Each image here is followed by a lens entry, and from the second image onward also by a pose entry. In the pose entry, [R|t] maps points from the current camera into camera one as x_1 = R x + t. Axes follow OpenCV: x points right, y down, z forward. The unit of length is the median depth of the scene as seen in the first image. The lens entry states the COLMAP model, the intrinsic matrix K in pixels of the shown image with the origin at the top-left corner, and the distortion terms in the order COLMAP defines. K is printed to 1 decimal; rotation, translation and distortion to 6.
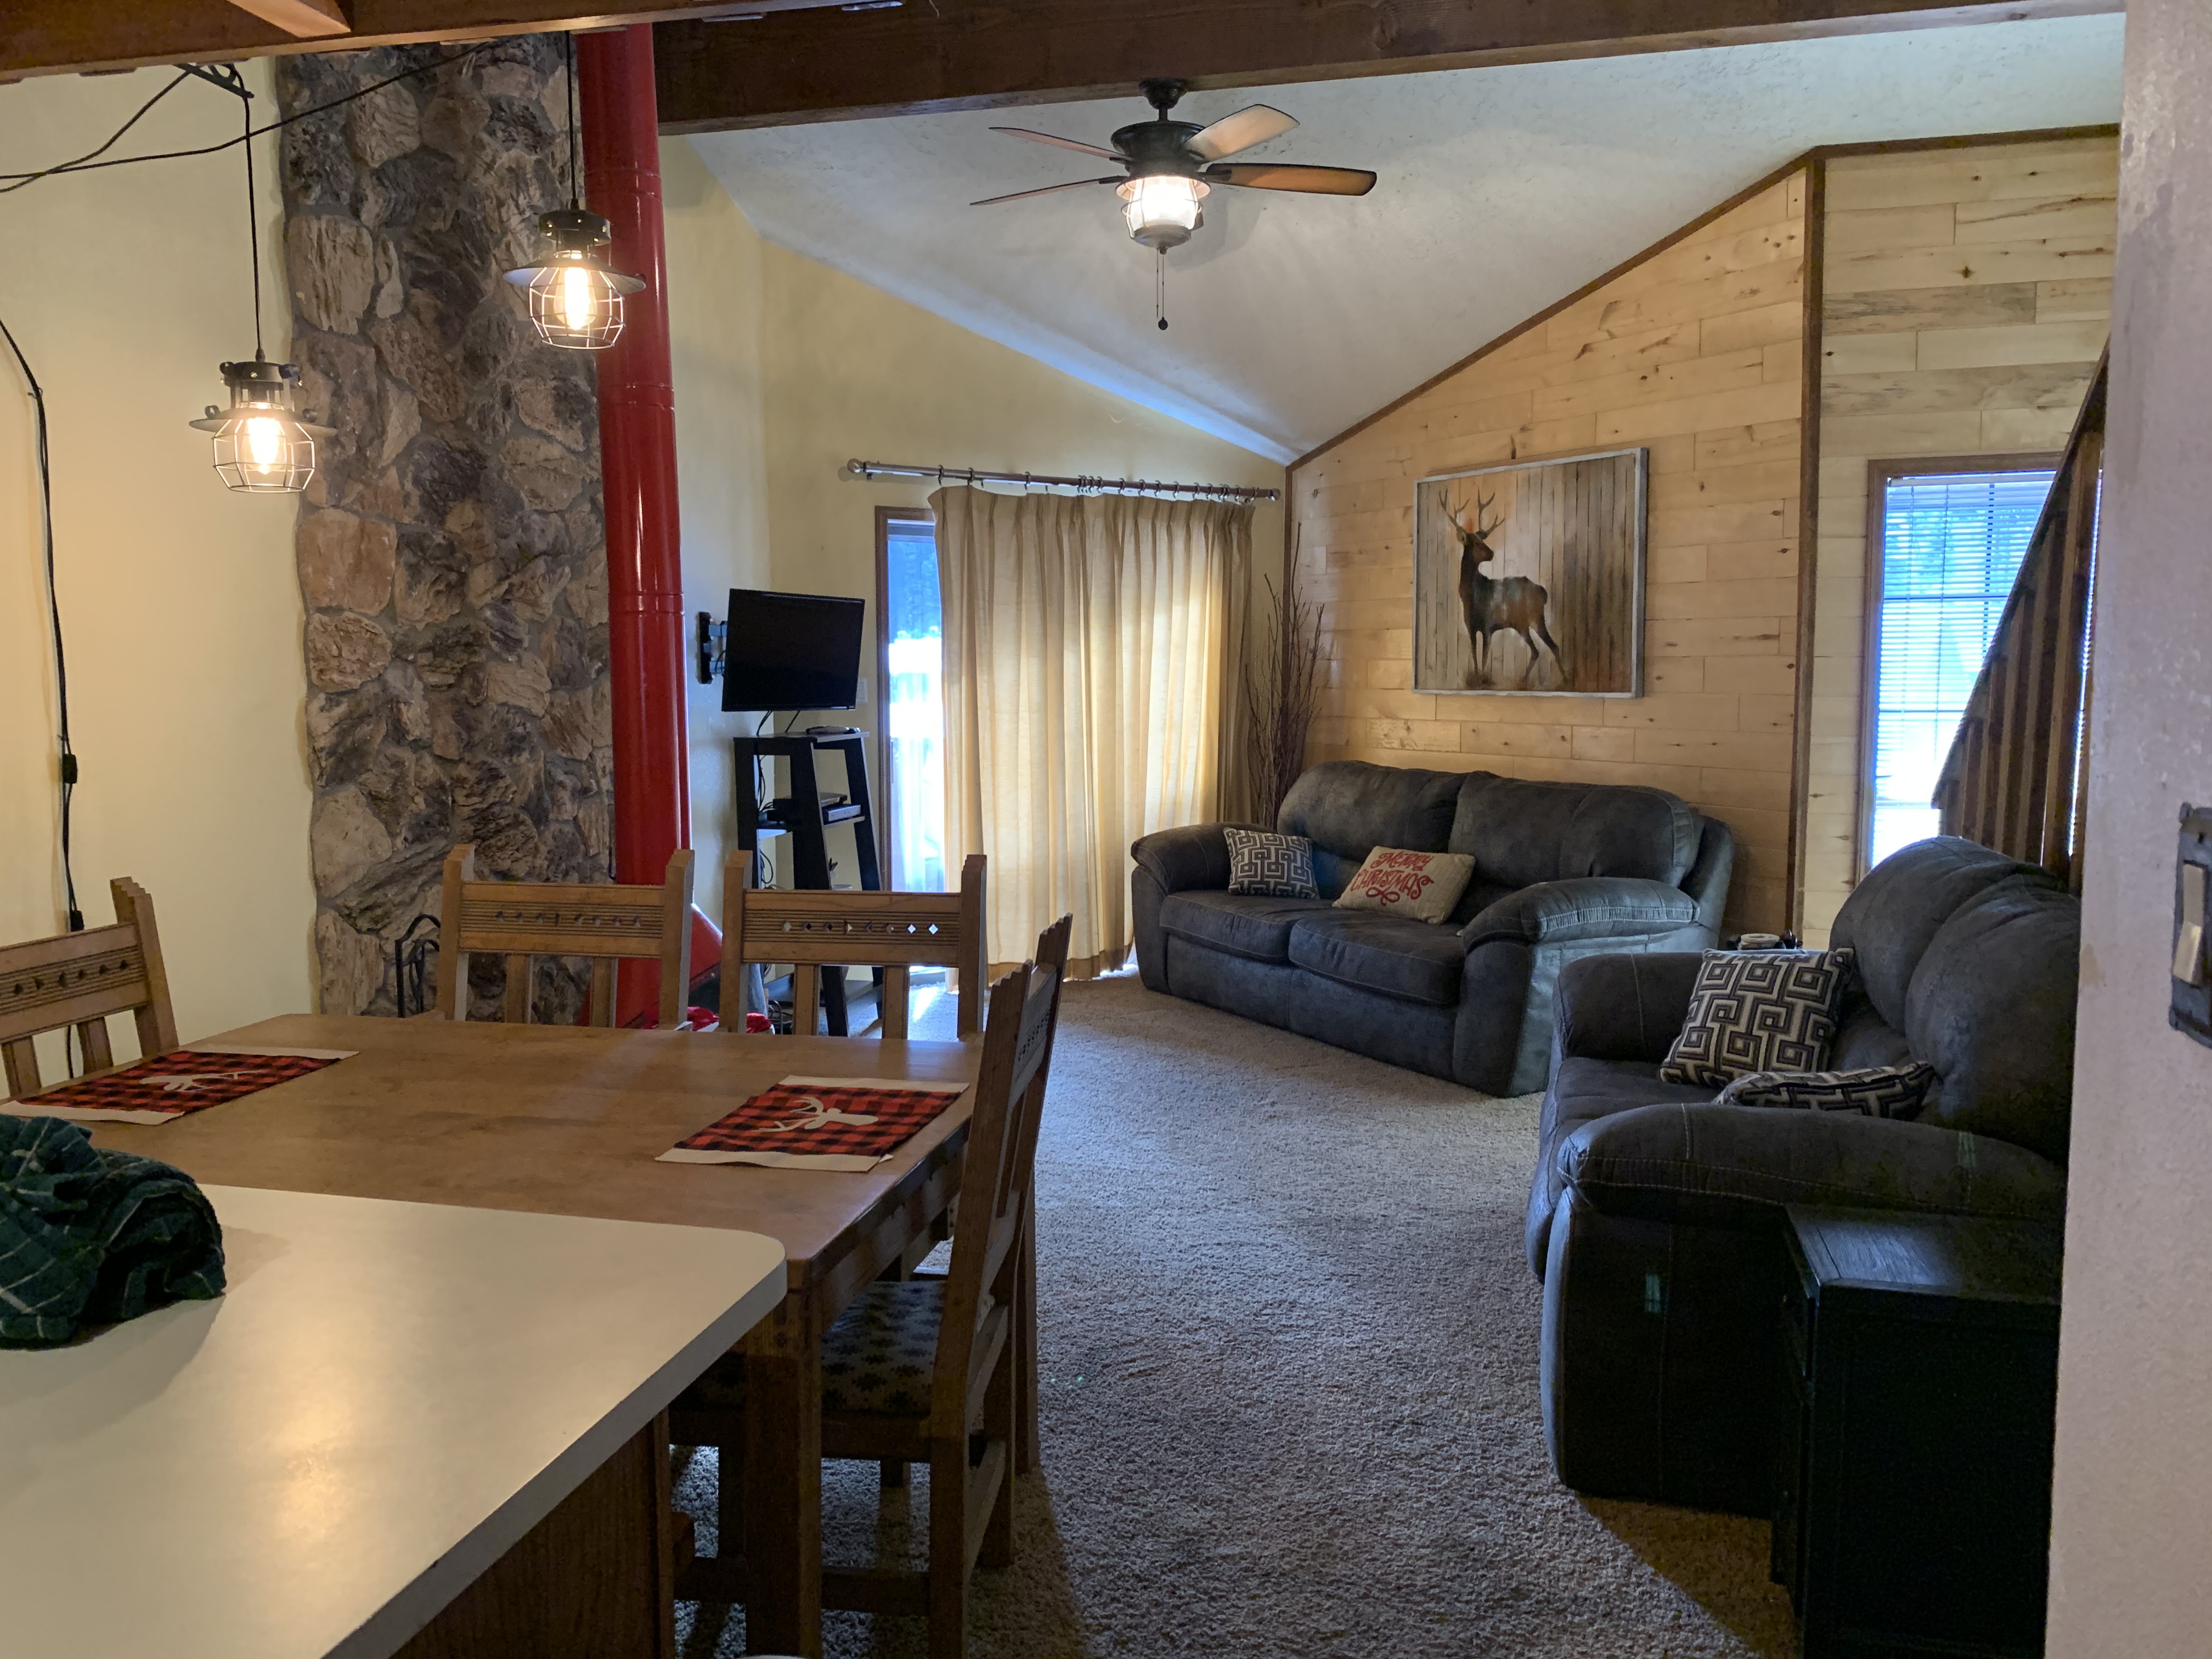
lens RADIAL K [[1576.6, 0, 1106.0], [0, 1576.6, 829.5], [0, 0, 1]] dist [0.046291, -0.093617]
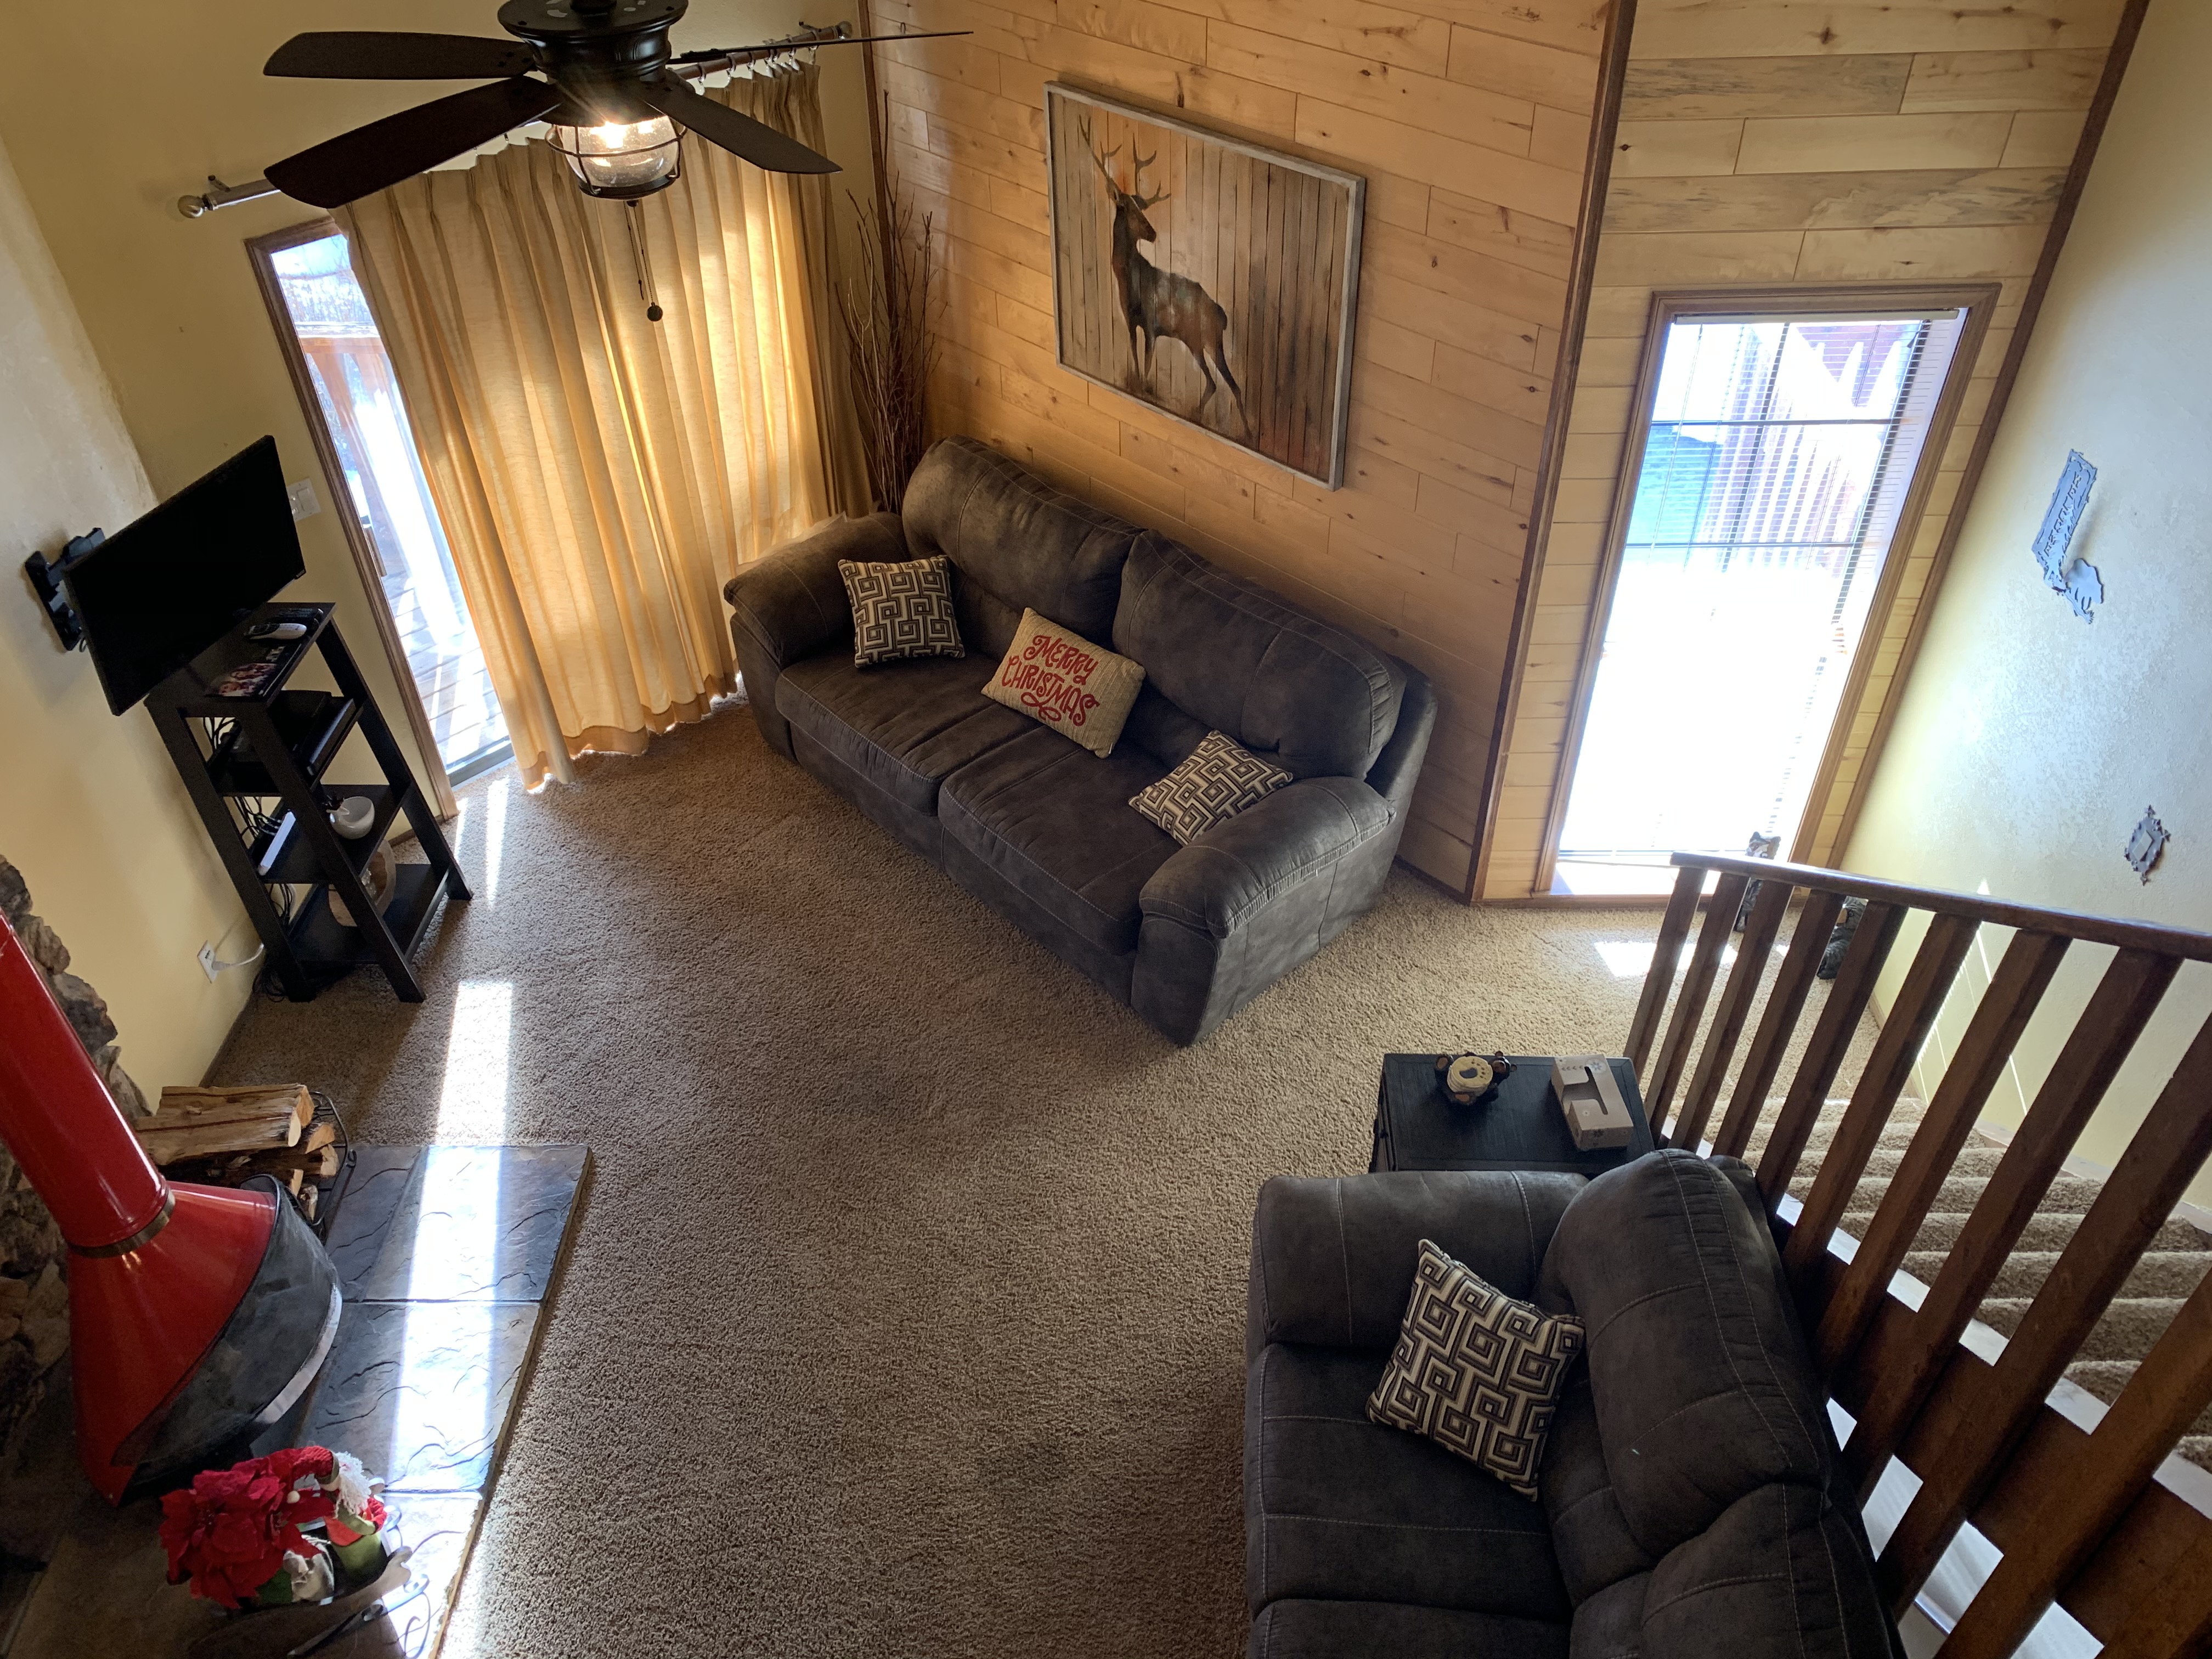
lens RADIAL K [[1576.6, 0, 1106.0], [0, 1576.6, 829.5], [0, 0, 1]] dist [0.046291, -0.093617]
pose [[0.973181, -0.155819, 0.169229, 0.056963], [0.037882, 0.834165, 0.550213, -0.373591], [-0.226899, -0.529046, 0.817696, 0.269250]]
